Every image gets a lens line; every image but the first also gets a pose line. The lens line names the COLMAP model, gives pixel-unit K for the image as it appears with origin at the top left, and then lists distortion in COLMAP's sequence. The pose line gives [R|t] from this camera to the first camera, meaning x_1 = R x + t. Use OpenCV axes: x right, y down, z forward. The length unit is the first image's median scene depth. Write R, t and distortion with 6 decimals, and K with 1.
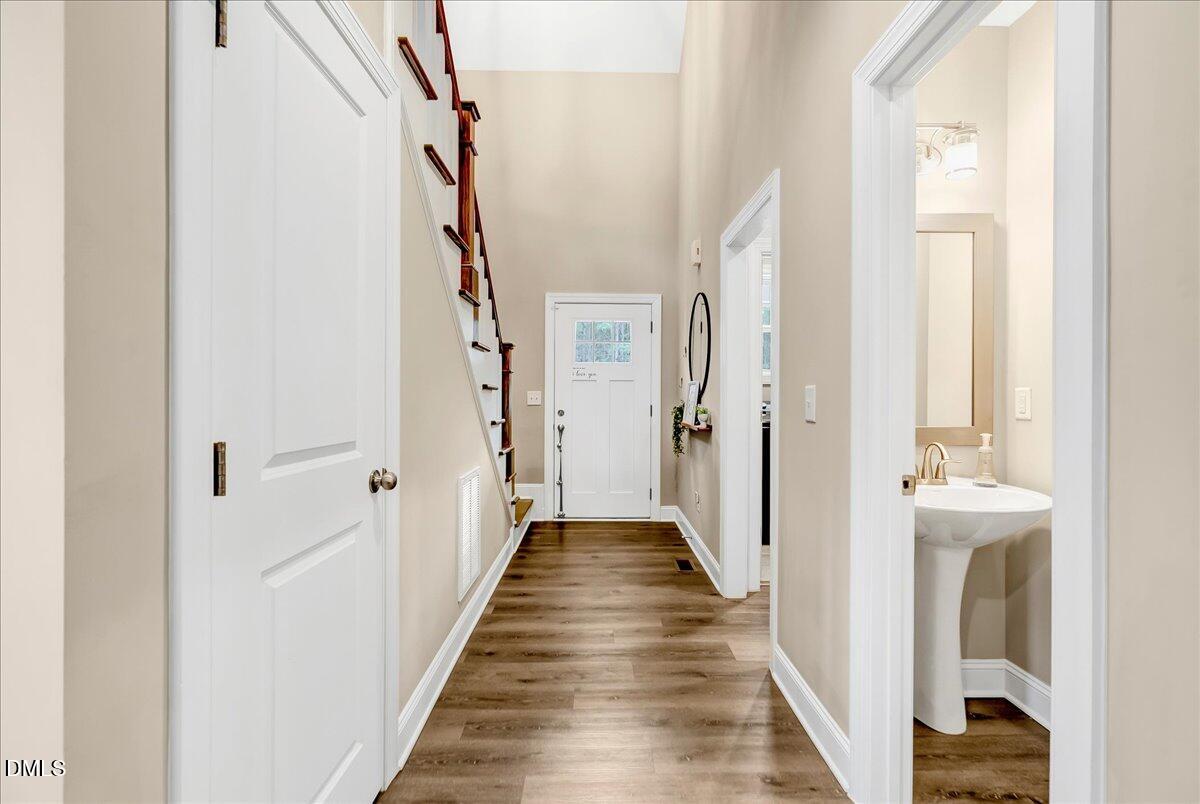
lens RADIAL K [[549.2, 0, 595.4], [0, 549.2, 396.8], [0, 0, 1]] dist [-0.006751, -0.000024]
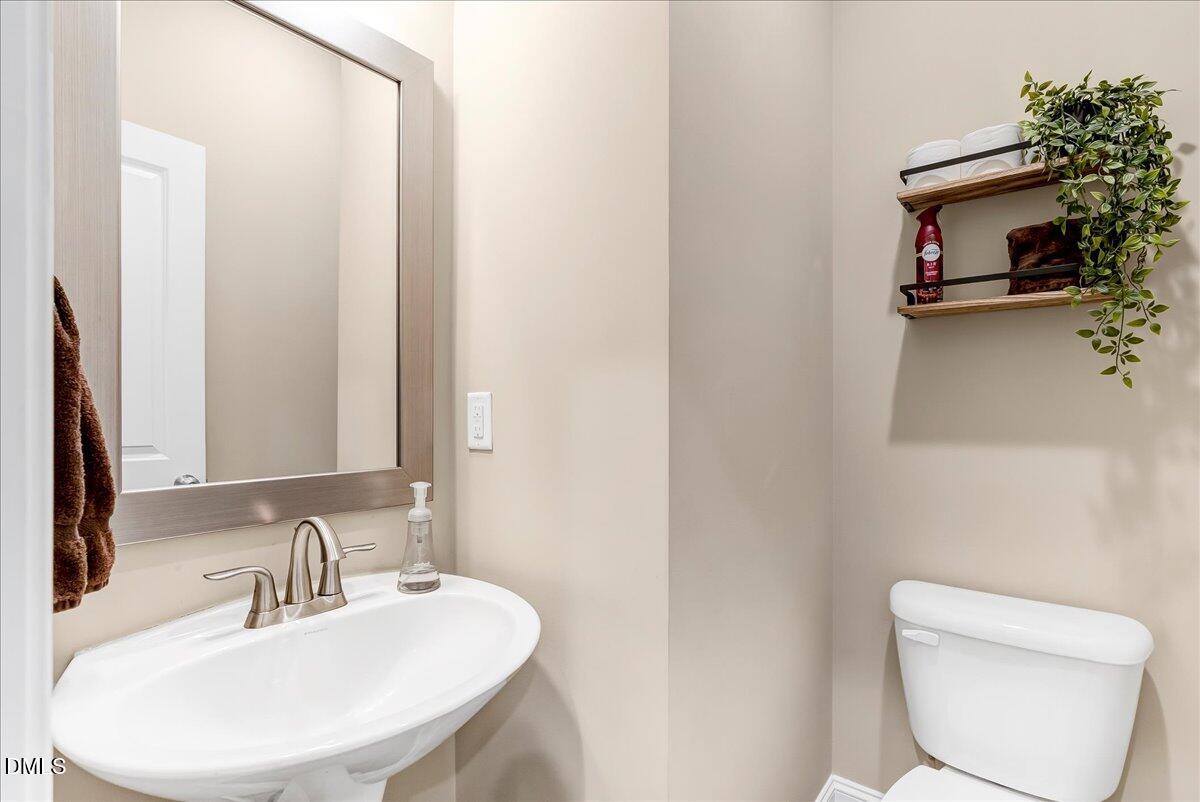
lens RADIAL K [[549.2, 0, 597.2], [0, 549.2, 401.8], [0, 0, 1]] dist [-0.006751, -0.000024]
pose [[0.630975, -0.001596, 0.775802, 0.422867], [0.005382, 0.999983, -0.002320, -0.004628], [-0.775785, 0.005639, 0.630972, 0.552463]]
